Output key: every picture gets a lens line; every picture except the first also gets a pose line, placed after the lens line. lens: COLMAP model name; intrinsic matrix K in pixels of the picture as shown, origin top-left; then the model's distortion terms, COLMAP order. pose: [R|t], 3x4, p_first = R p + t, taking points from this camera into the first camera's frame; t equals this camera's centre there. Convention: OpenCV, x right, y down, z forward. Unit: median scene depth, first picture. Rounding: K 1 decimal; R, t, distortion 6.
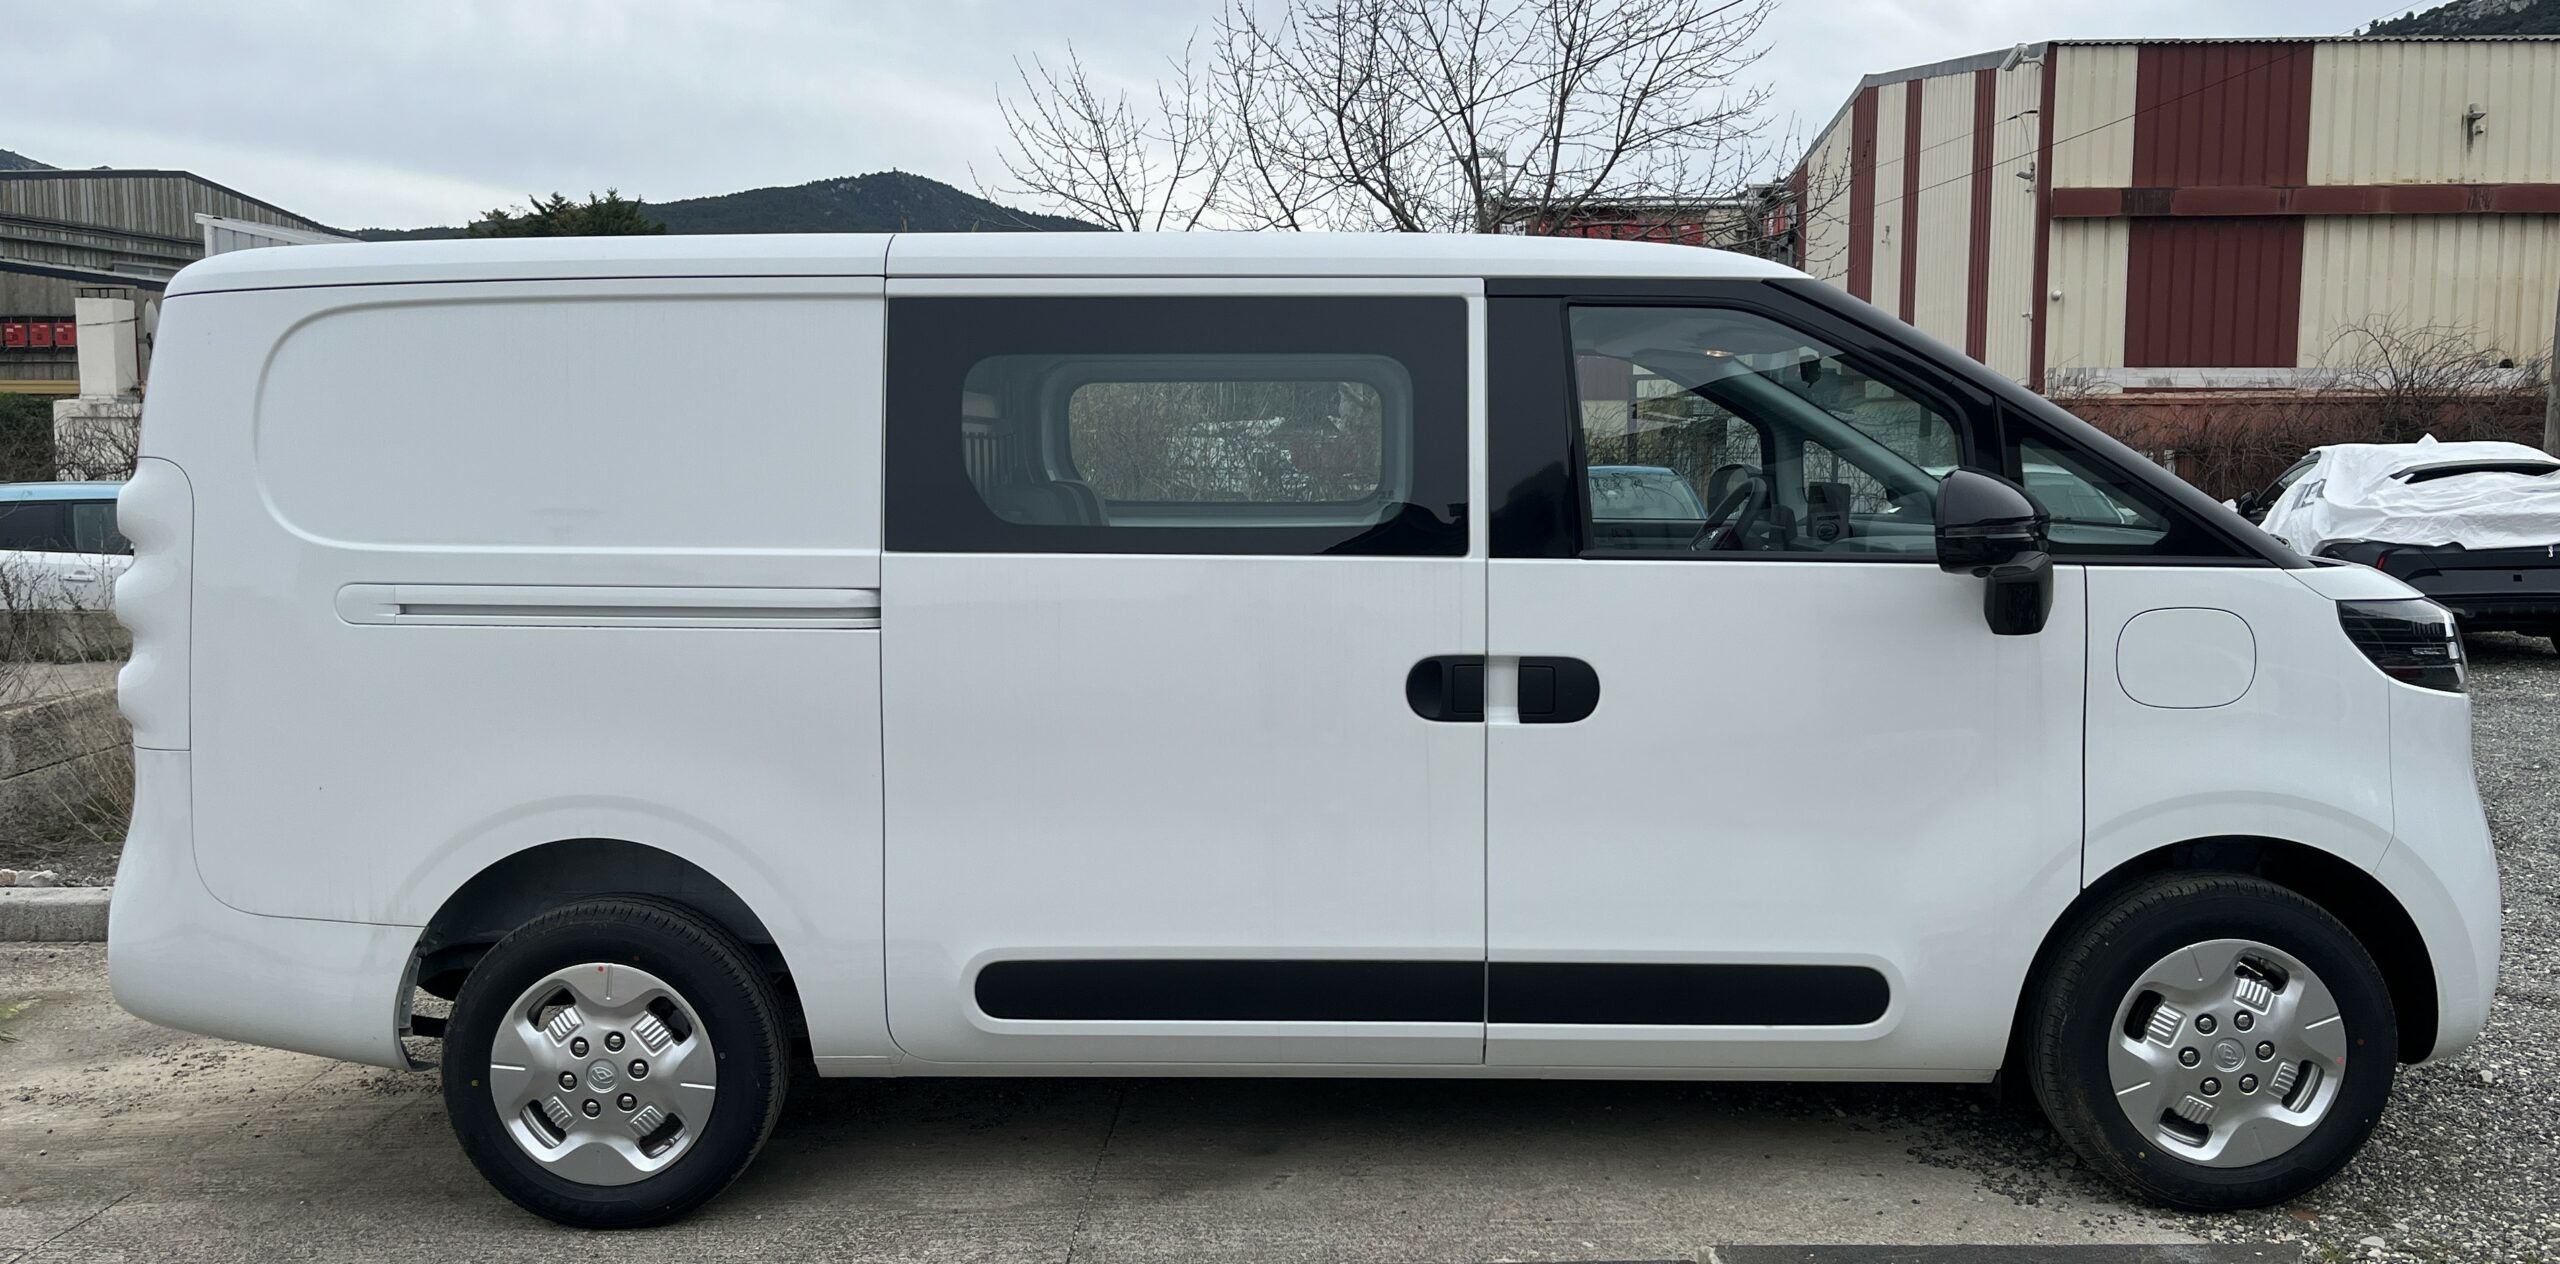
lens RADIAL K [[2173.2, 0, 1280.0], [0, 2173.2, 632.0], [0, 0, 1]] dist [0.039208, -0.114243]
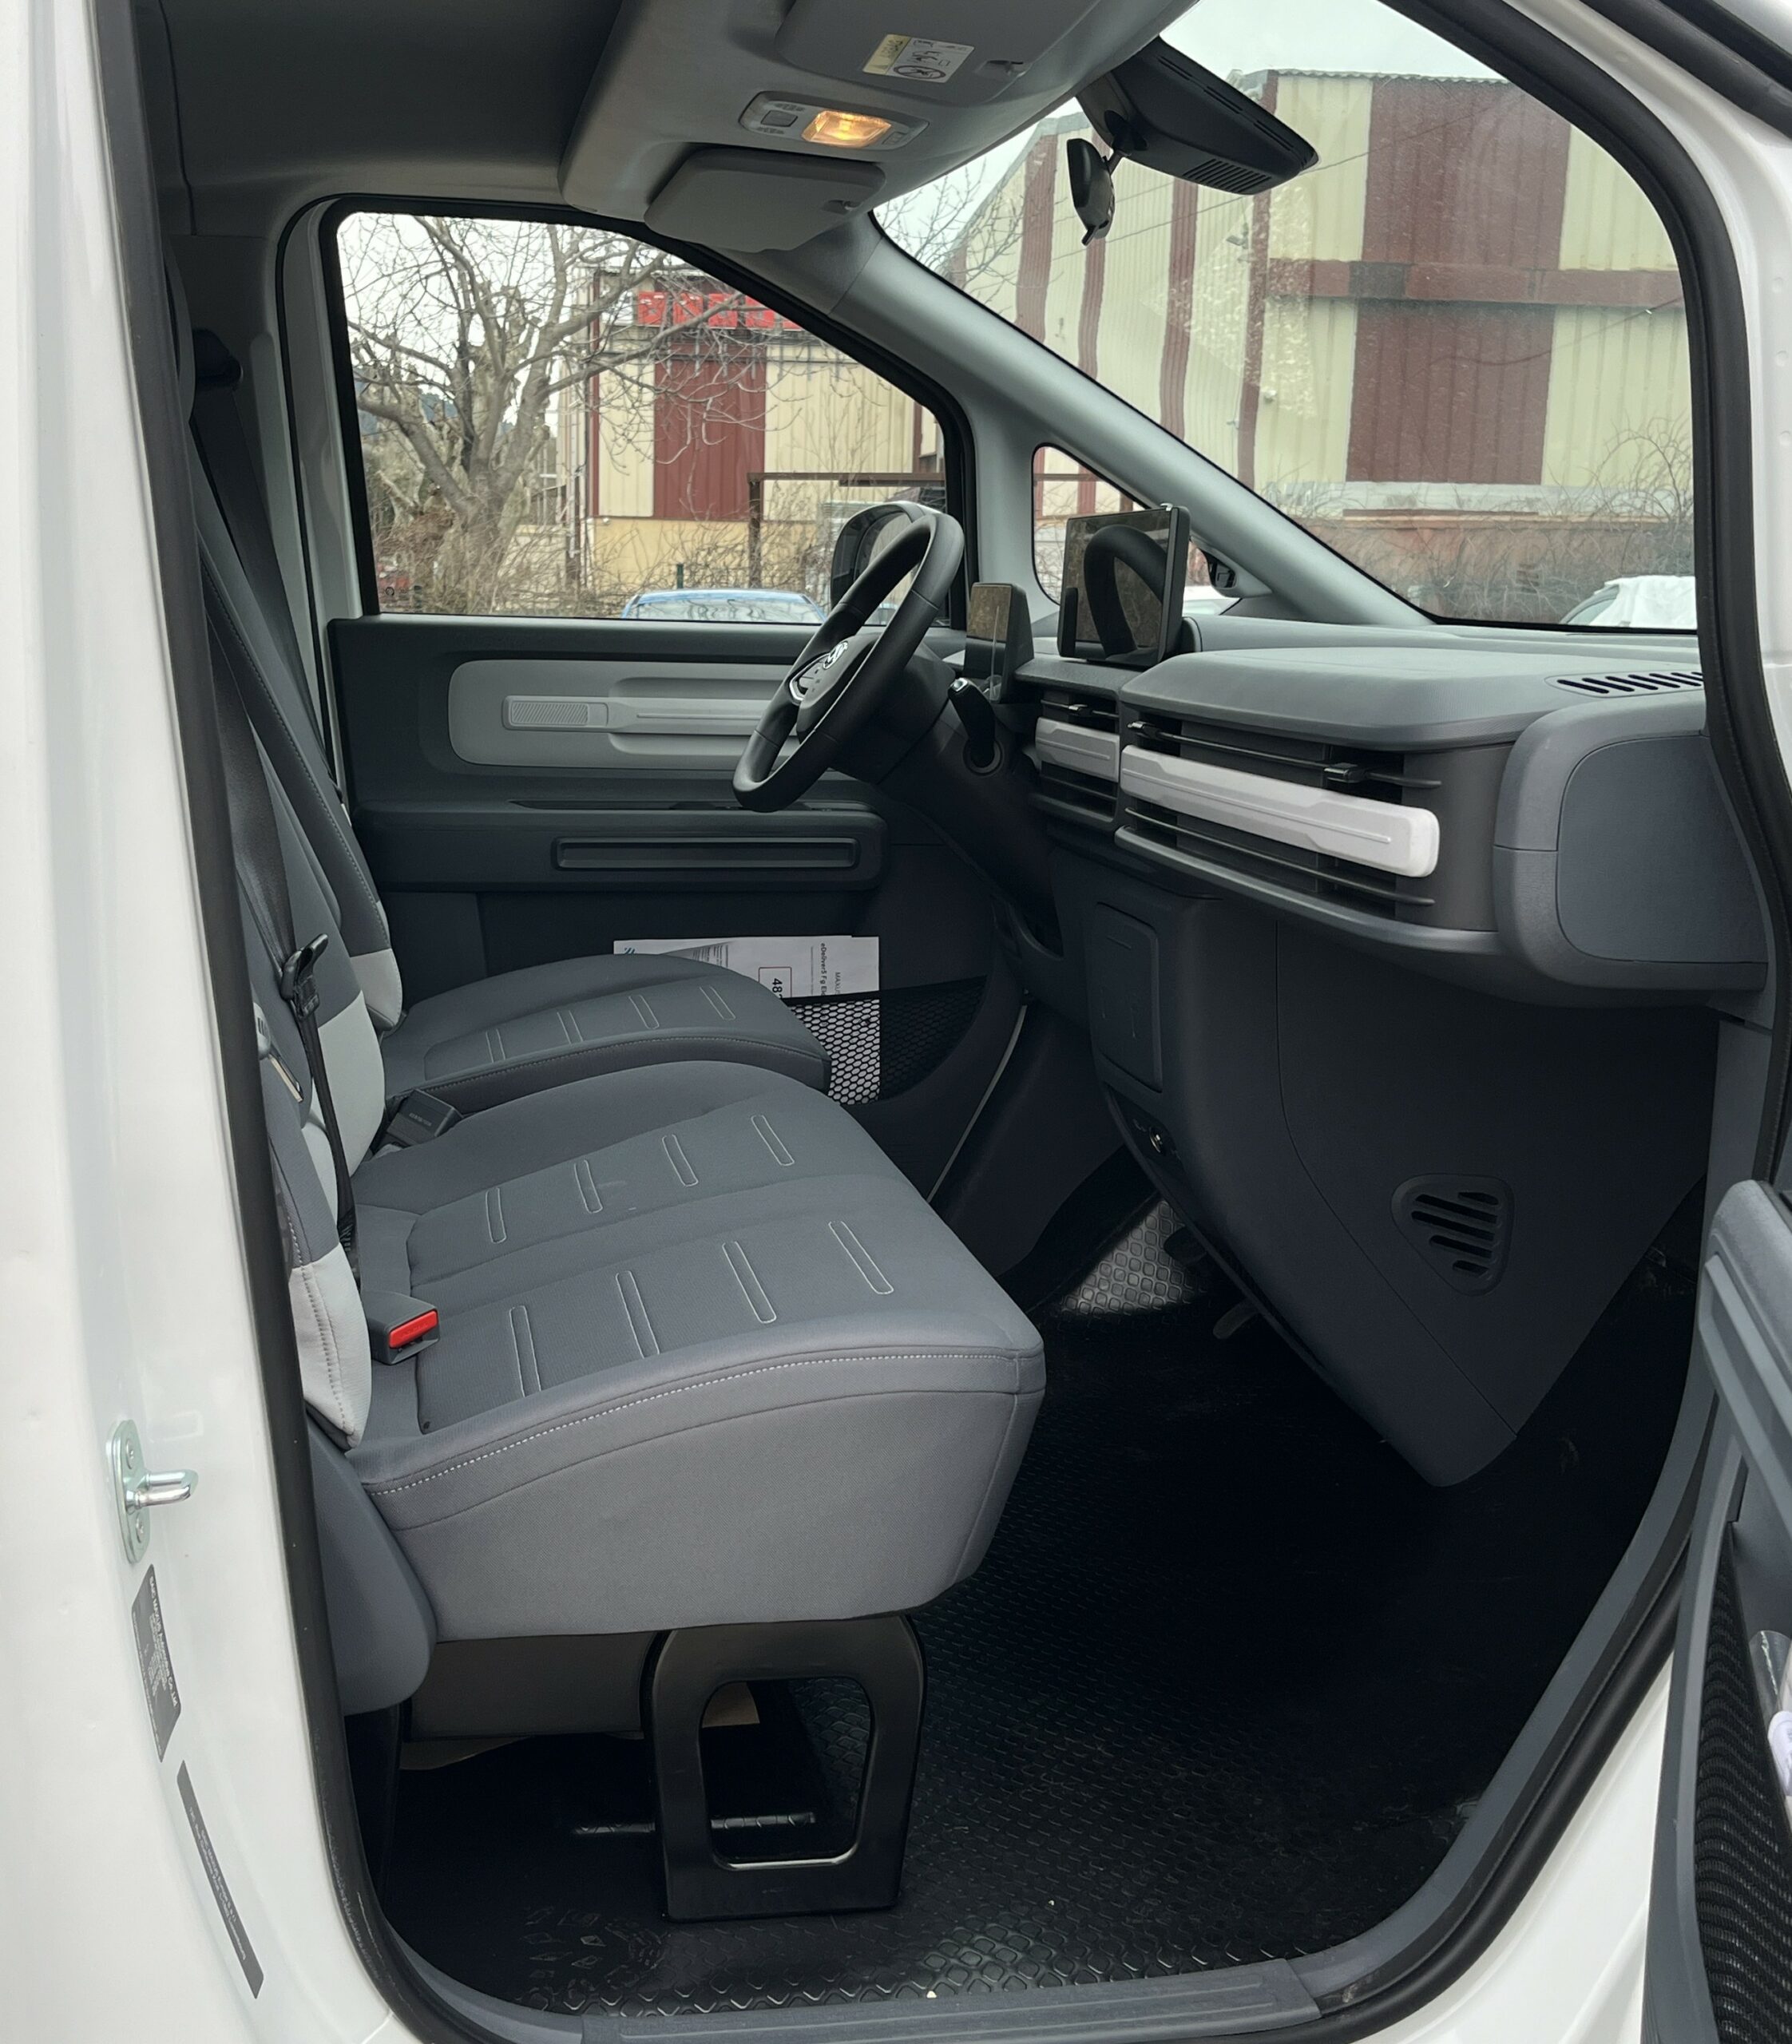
lens RADIAL K [[2290.5, 0, 896.0], [0, 2290.5, 1022.0], [0, 0, 1]] dist [0.124182, 0.027962]
pose [[0.977684, -0.016179, 0.209456, 0.056995], [-0.004405, 0.995232, 0.097437, -0.008593], [-0.210033, -0.096186, 0.972951, 0.275094]]
